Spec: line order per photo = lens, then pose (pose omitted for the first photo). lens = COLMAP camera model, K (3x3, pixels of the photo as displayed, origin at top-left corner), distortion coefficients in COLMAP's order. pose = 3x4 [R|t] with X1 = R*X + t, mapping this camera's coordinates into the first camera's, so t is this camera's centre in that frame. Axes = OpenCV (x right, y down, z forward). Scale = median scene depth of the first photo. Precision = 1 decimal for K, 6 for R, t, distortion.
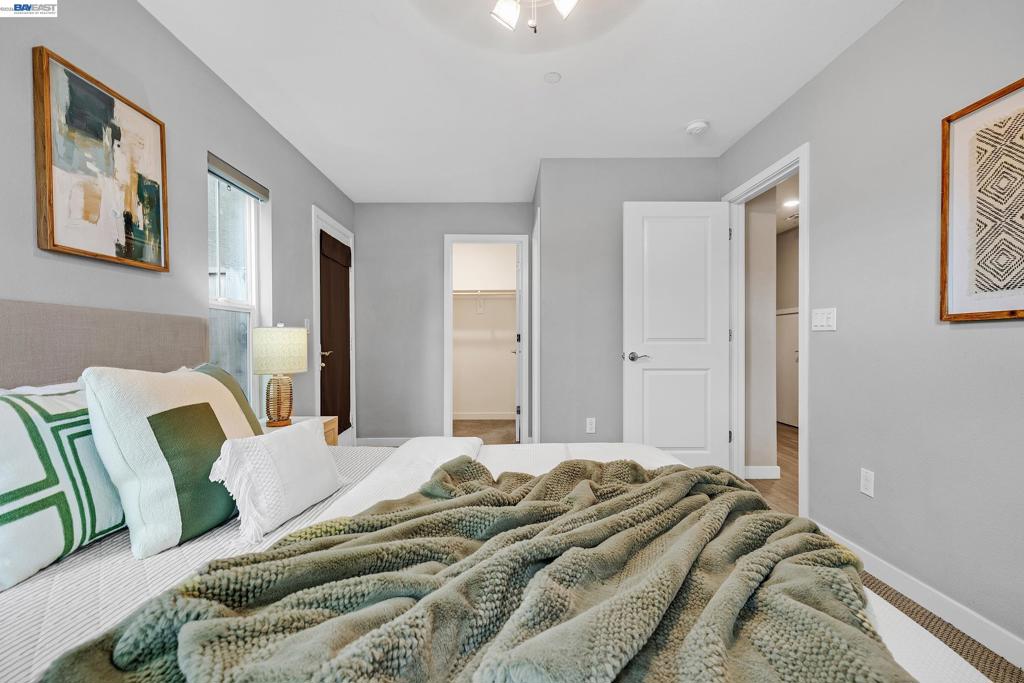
lens RADIAL K [[426.3, 0, 512.7], [0, 426.3, 345.4], [0, 0, 1]] dist [0.000901, 0.000120]
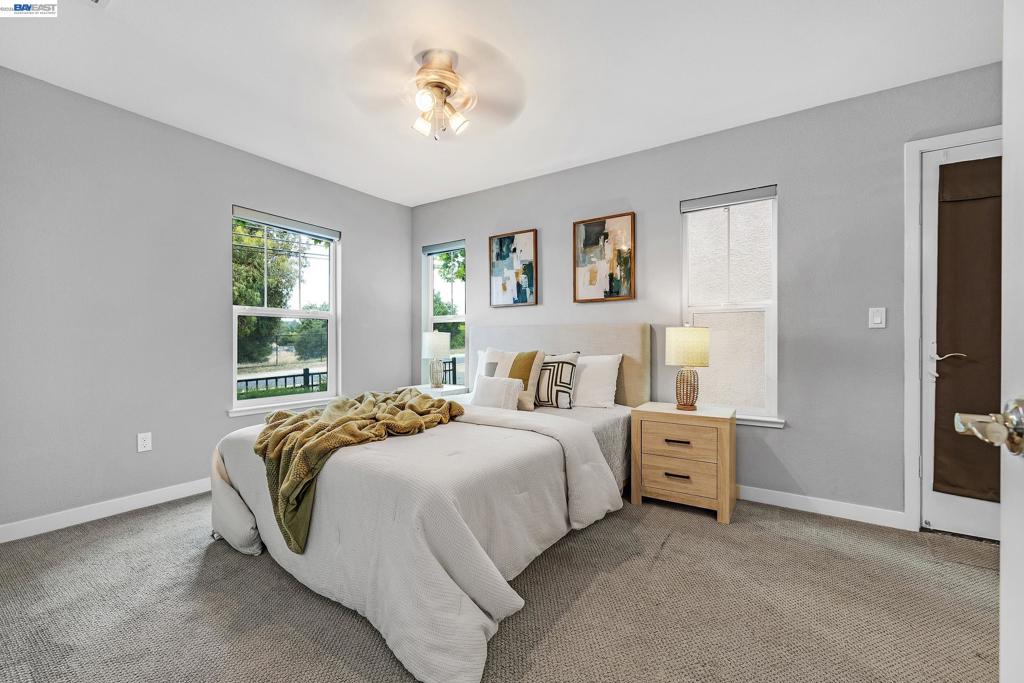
lens RADIAL K [[426.3, 0, 512.7], [0, 426.3, 340.4], [0, 0, 1]] dist [0.000901, 0.000120]
pose [[-0.571454, 0.005167, -0.820618, 0.979642], [-0.002847, 0.999962, 0.008279, -0.018523], [0.820629, 0.007067, -0.571417, 1.783121]]
